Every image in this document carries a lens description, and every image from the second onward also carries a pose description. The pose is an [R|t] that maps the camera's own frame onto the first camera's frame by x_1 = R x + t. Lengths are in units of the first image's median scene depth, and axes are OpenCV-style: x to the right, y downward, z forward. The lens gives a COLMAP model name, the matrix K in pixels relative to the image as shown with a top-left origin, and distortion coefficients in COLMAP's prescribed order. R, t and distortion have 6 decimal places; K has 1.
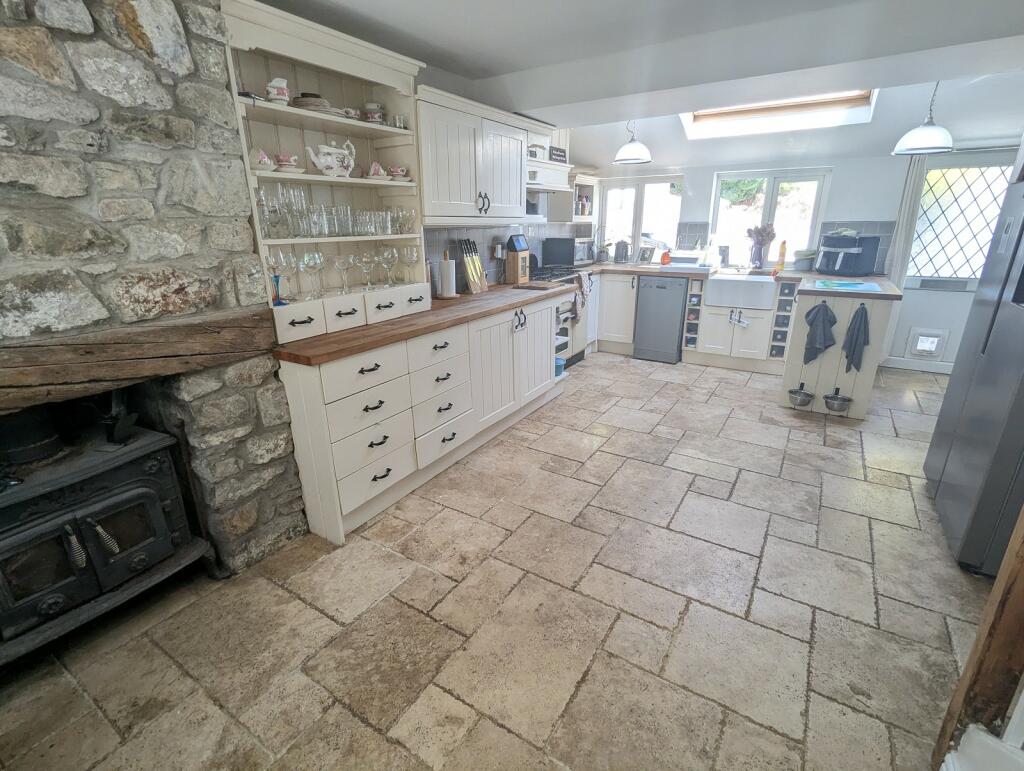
lens RADIAL K [[488.9, 0, 508.8], [0, 488.9, 386.2], [0, 0, 1]] dist [0.000275, -0.000085]
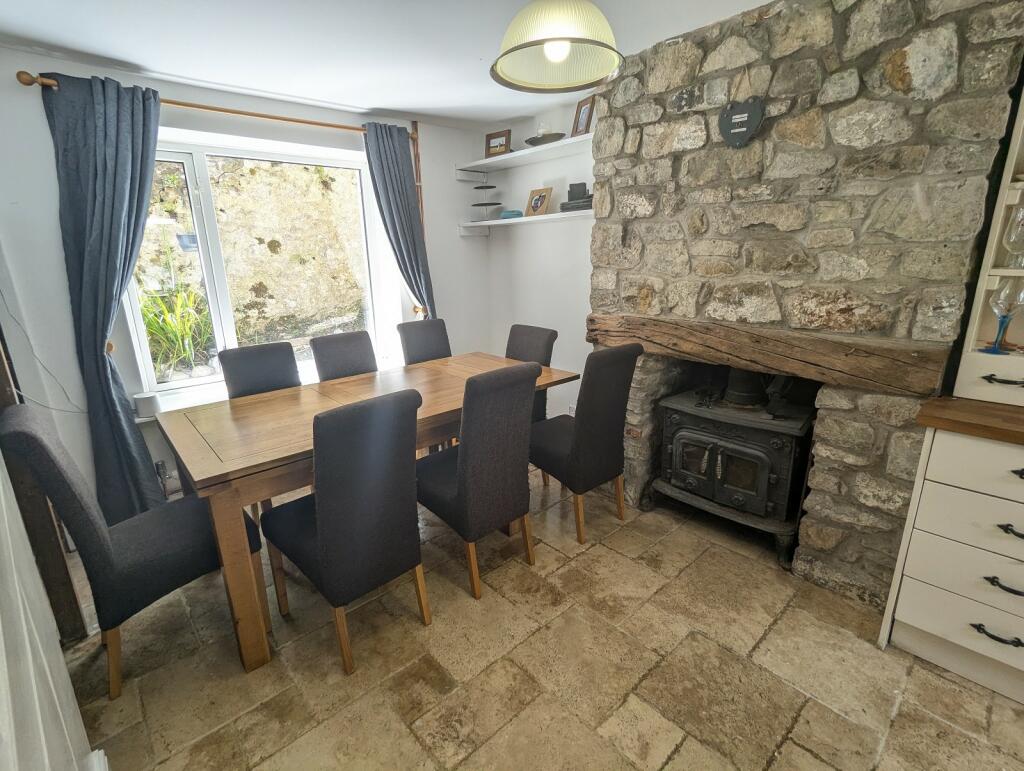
lens RADIAL K [[488.9, 0, 508.8], [0, 488.9, 386.2], [0, 0, 1]] dist [0.000275, -0.000085]
pose [[-0.258826, 0.276186, -0.925597, 0.593416], [-0.287616, 0.892748, 0.346811, -0.215182], [0.922109, 0.355981, -0.151631, 0.555869]]
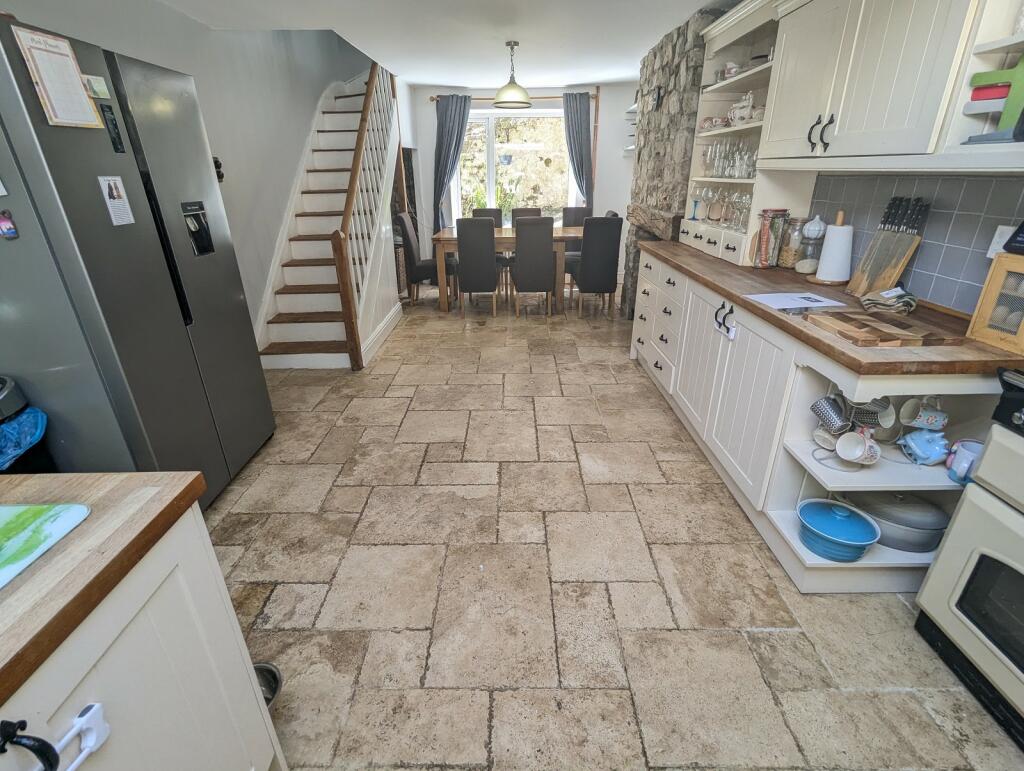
lens RADIAL K [[488.9, 0, 508.8], [0, 488.9, 386.2], [0, 0, 1]] dist [0.000275, -0.000085]
pose [[-0.845709, 0.227764, -0.482598, 1.197102], [-0.160642, 0.753737, 0.637240, -0.866665], [0.508892, 0.616445, -0.600853, 2.513334]]
